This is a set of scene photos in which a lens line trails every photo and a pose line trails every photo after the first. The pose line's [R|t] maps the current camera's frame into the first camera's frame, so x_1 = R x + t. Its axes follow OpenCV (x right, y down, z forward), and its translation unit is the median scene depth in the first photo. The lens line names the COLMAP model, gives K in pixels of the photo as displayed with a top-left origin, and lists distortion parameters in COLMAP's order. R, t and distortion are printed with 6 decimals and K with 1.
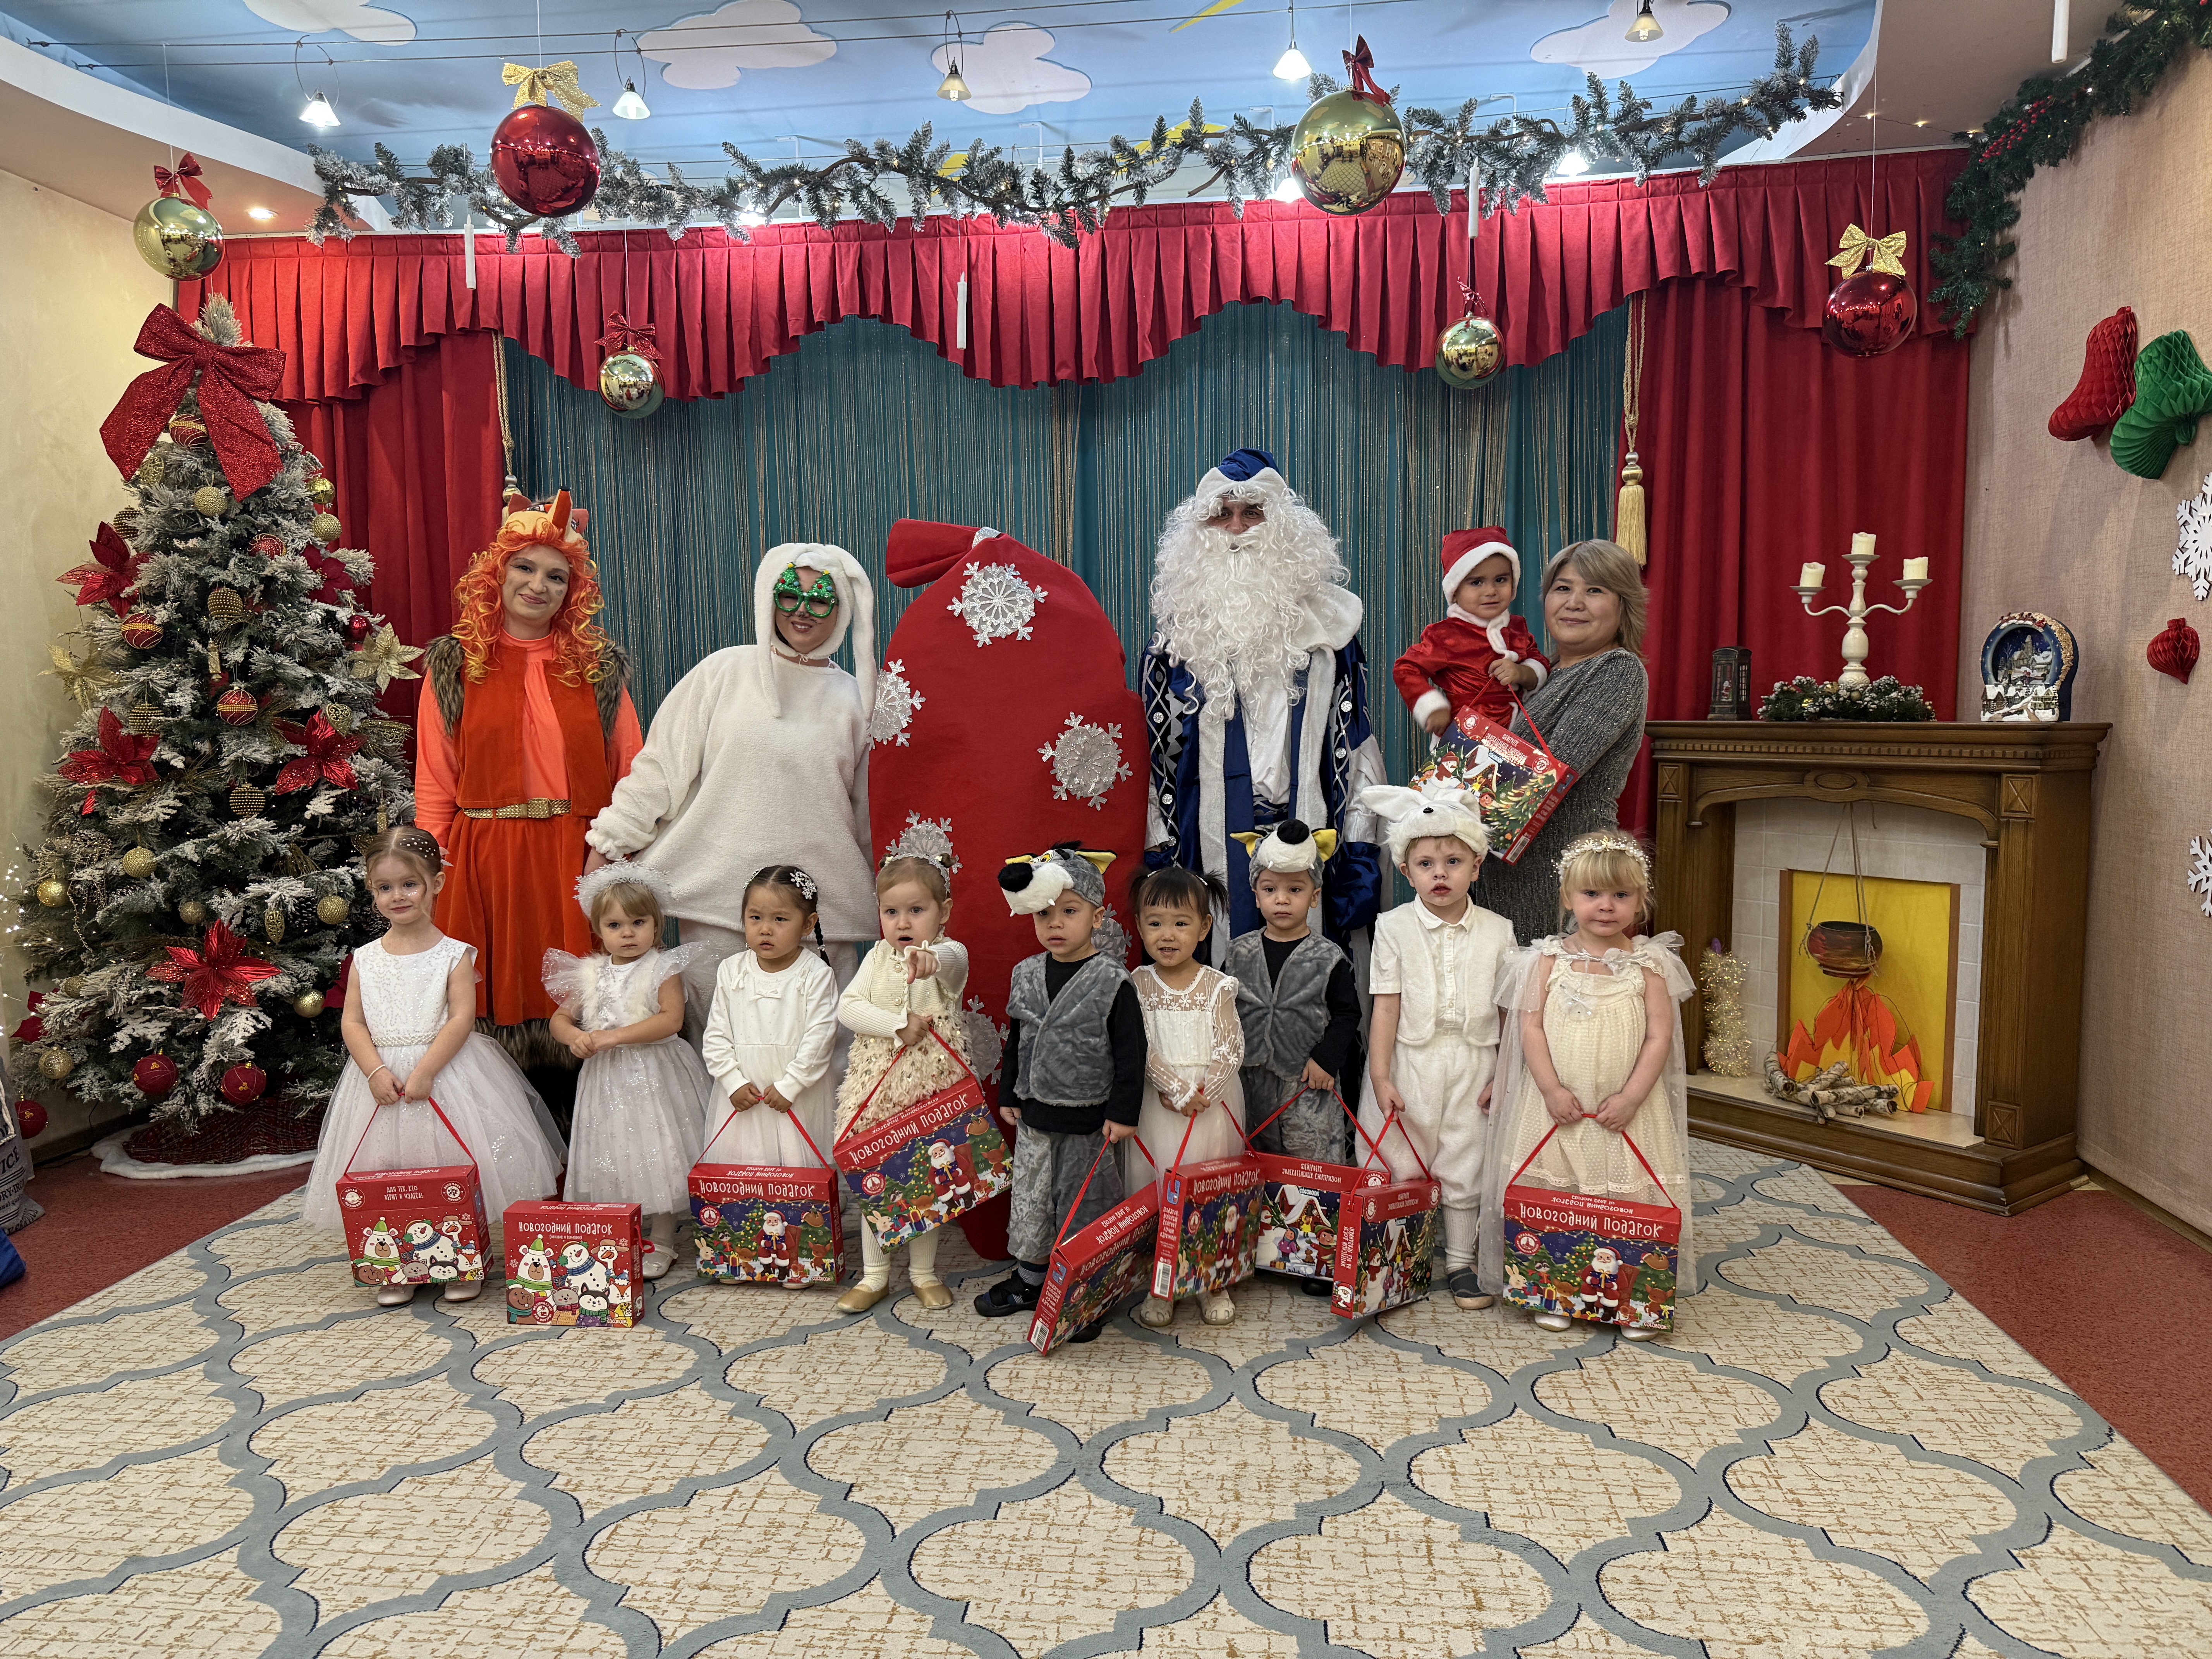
lens RADIAL K [[1570.7, 0, 1098.2], [0, 1570.7, 835.2], [0, 0, 1]] dist [-0.000458, -0.006836]
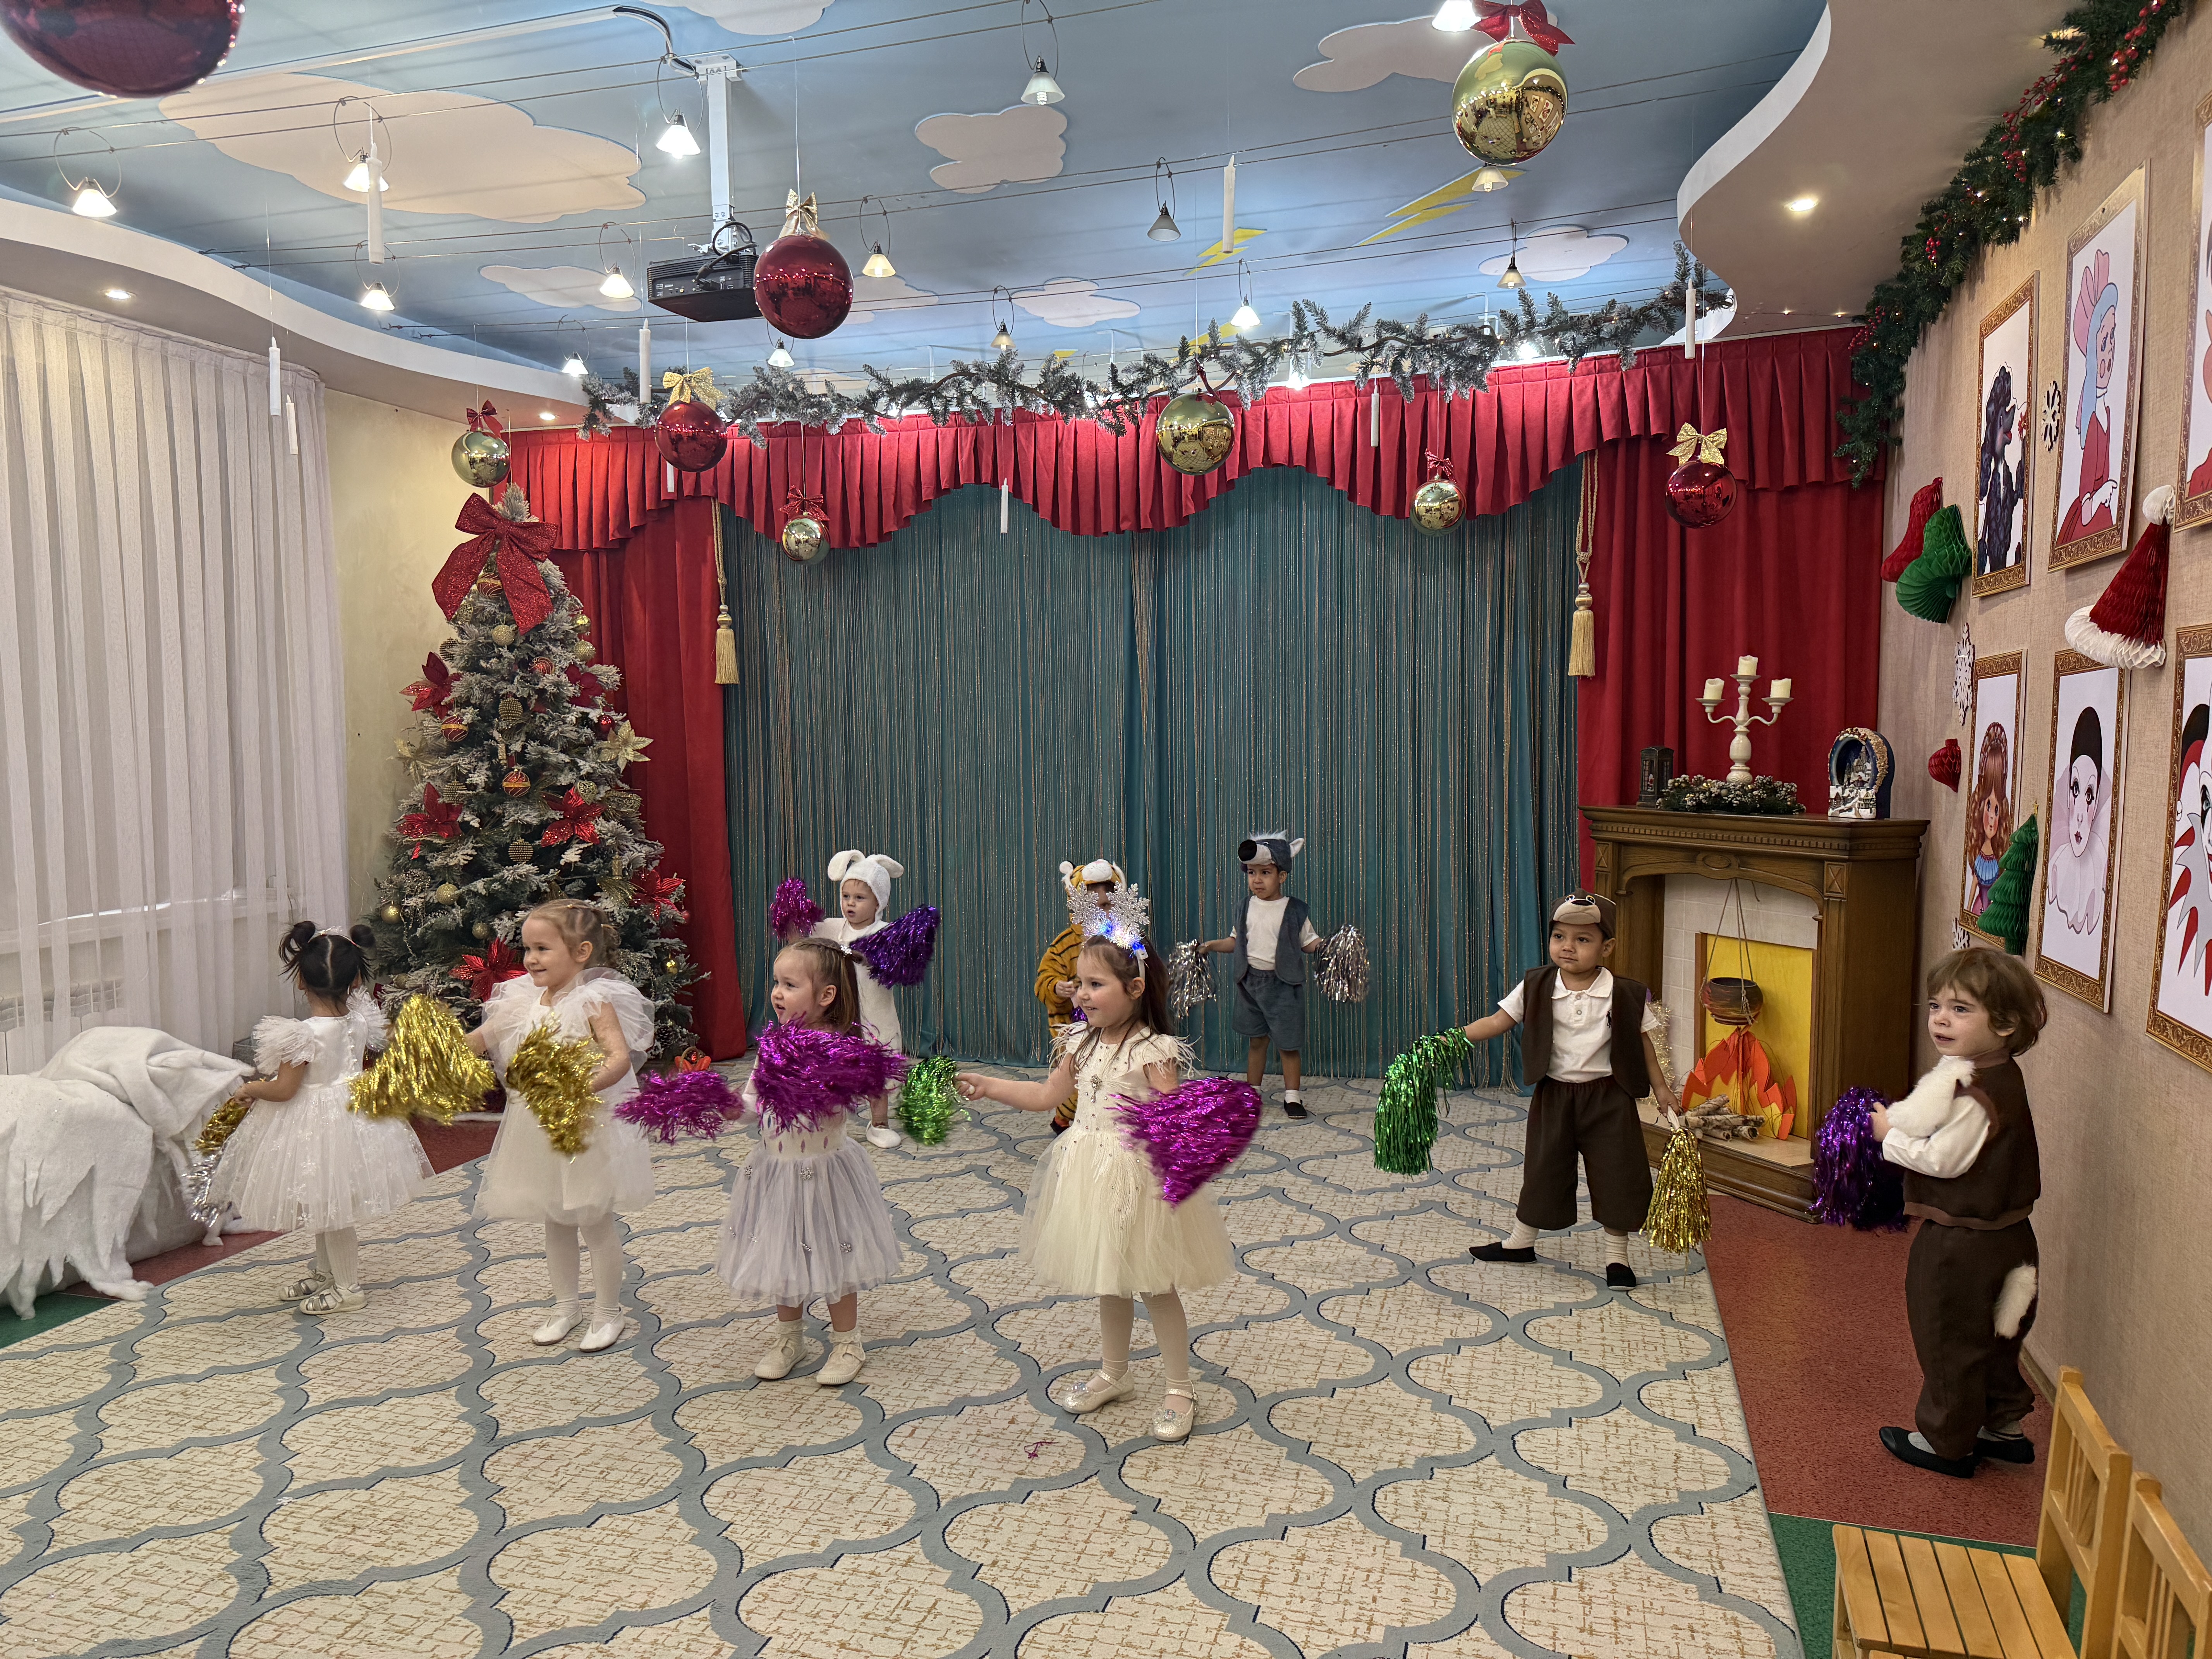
lens RADIAL K [[1548.5, 0, 1108.4], [0, 1548.5, 838.0], [0, 0, 1]] dist [0.091898, -0.155572]
pose [[0.983101, 0.018183, -0.182161, 0.220273], [-0.021299, 0.999658, -0.015163, -0.023517], [0.181823, 0.018787, 0.983152, -0.266751]]
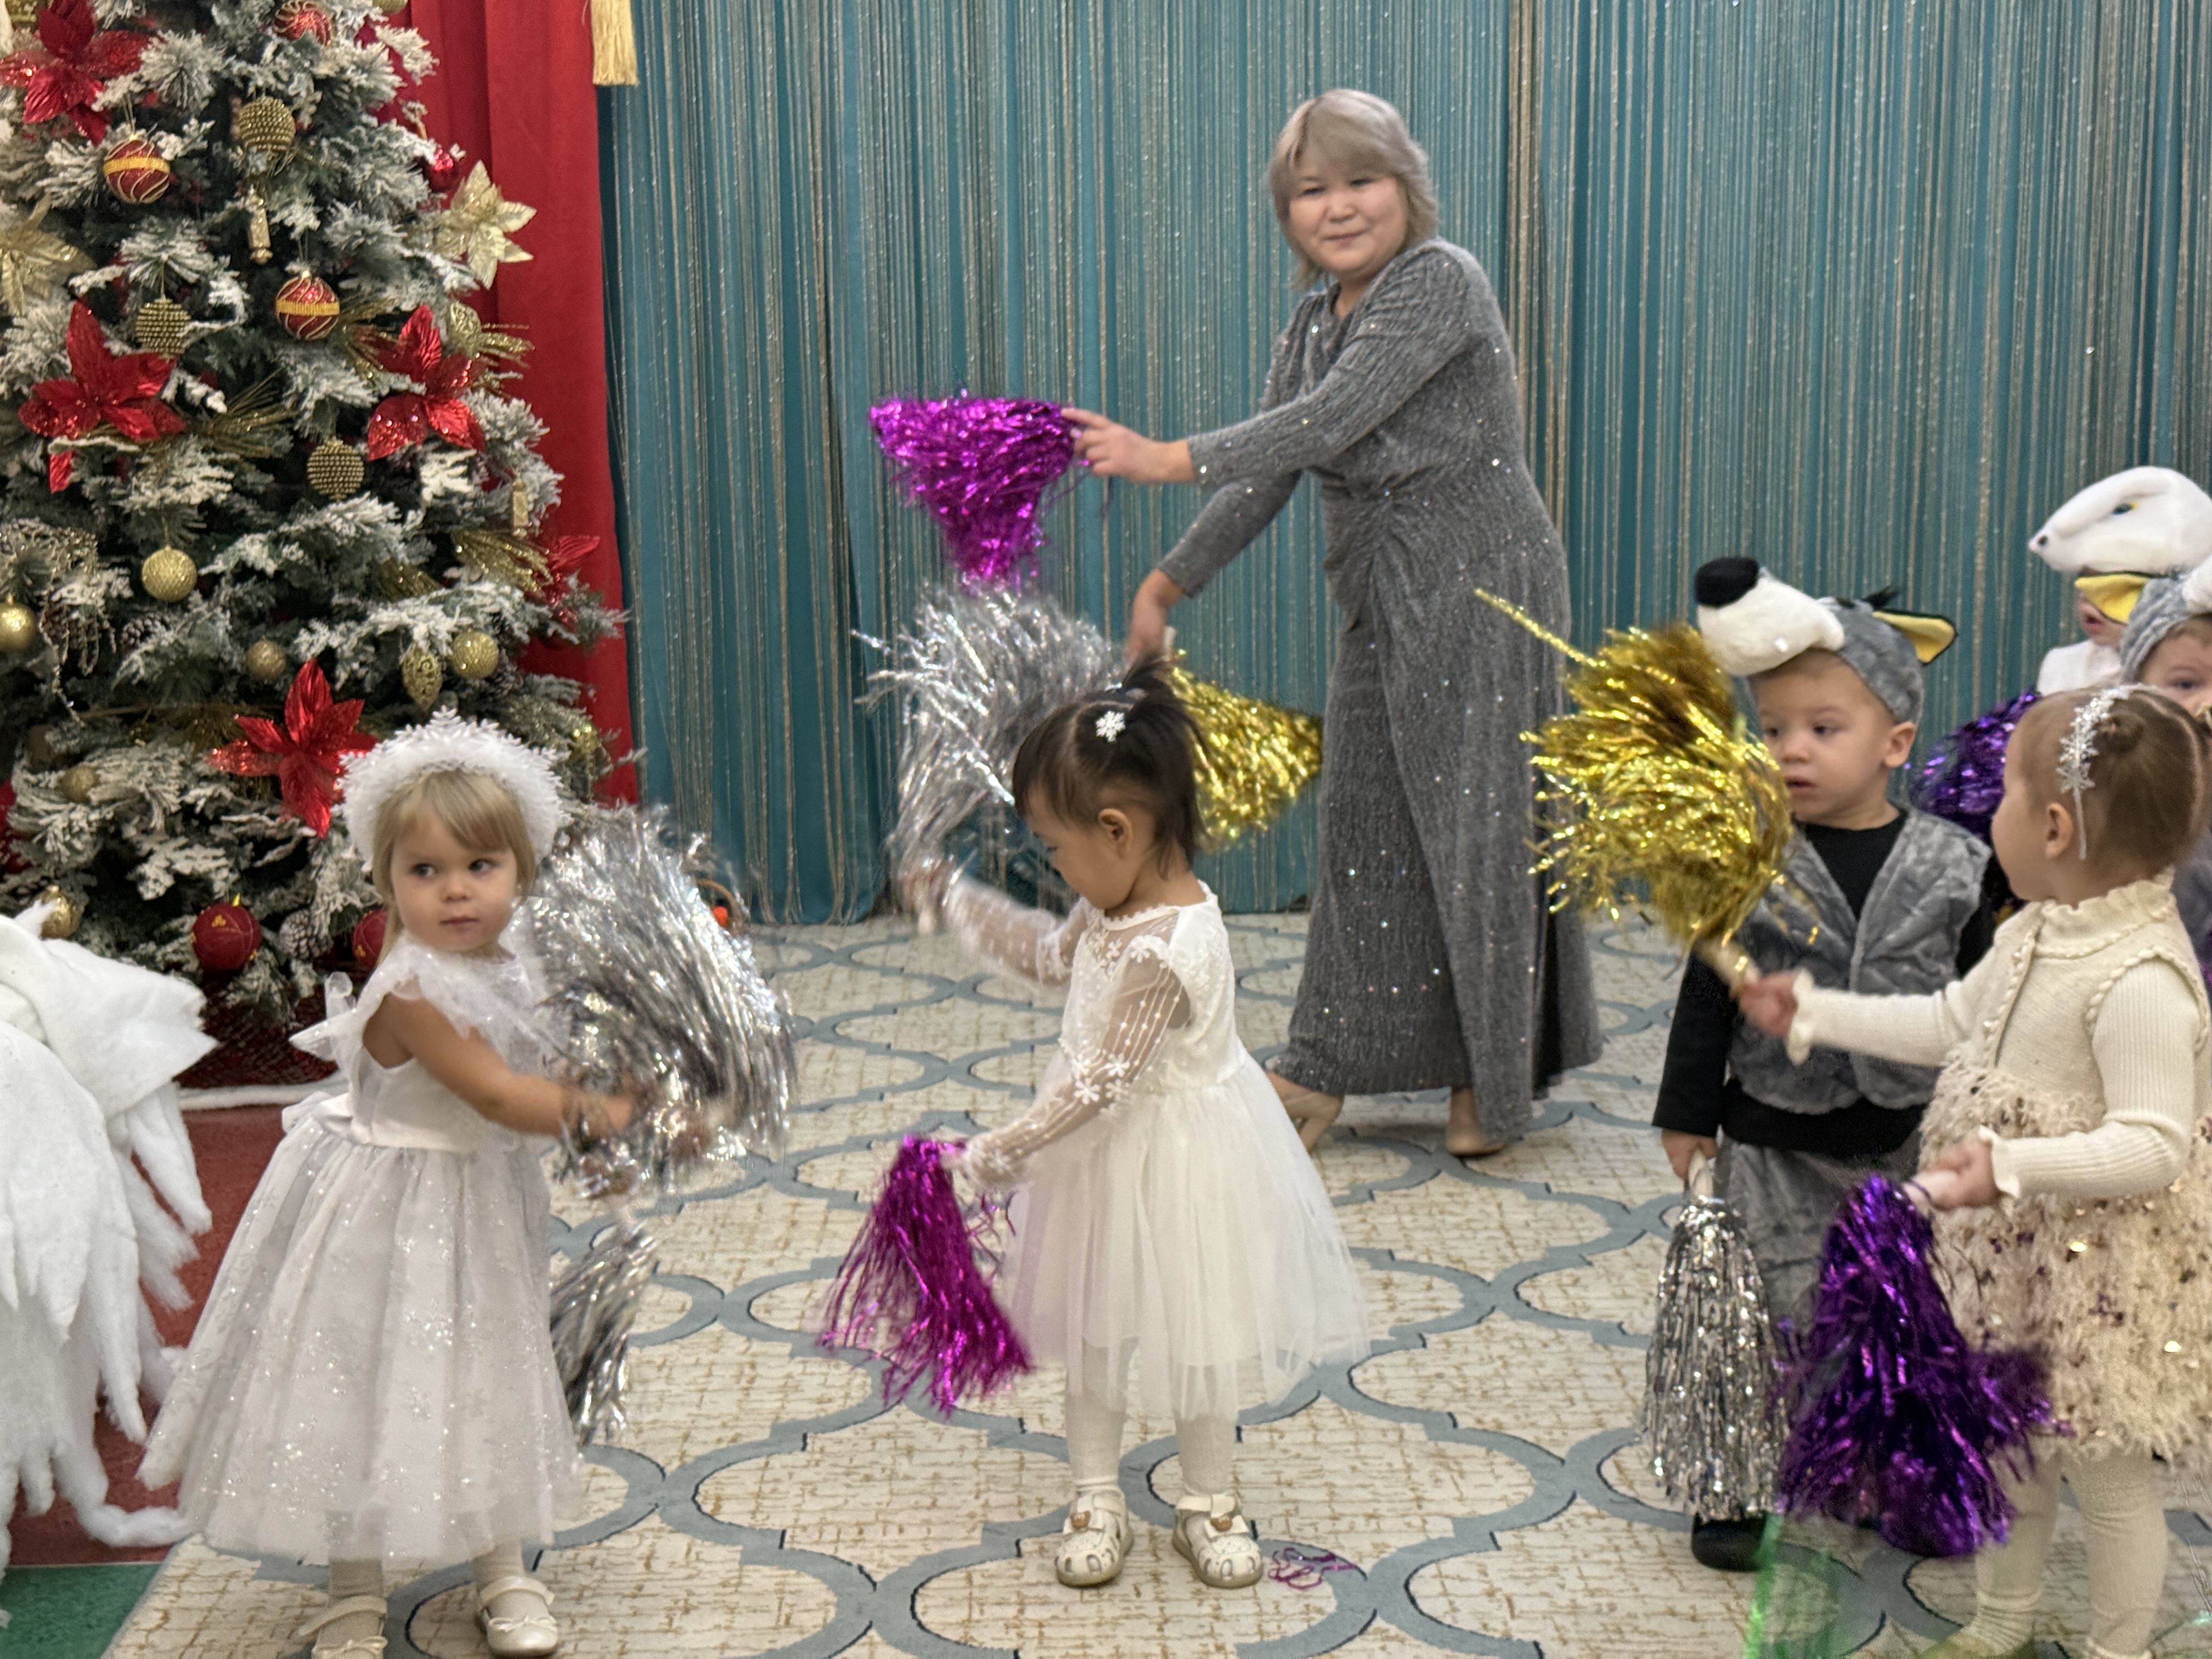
lens RADIAL K [[3068.2, 0, 1100.2], [0, 3068.2, 827.7], [0, 0, 1]] dist [0.204677, -0.459737]
pose [[0.993172, -0.016656, 0.115466, -0.390087], [0.007313, 0.996697, 0.080876, 0.019722], [-0.116432, -0.079480, 0.990013, -0.195676]]
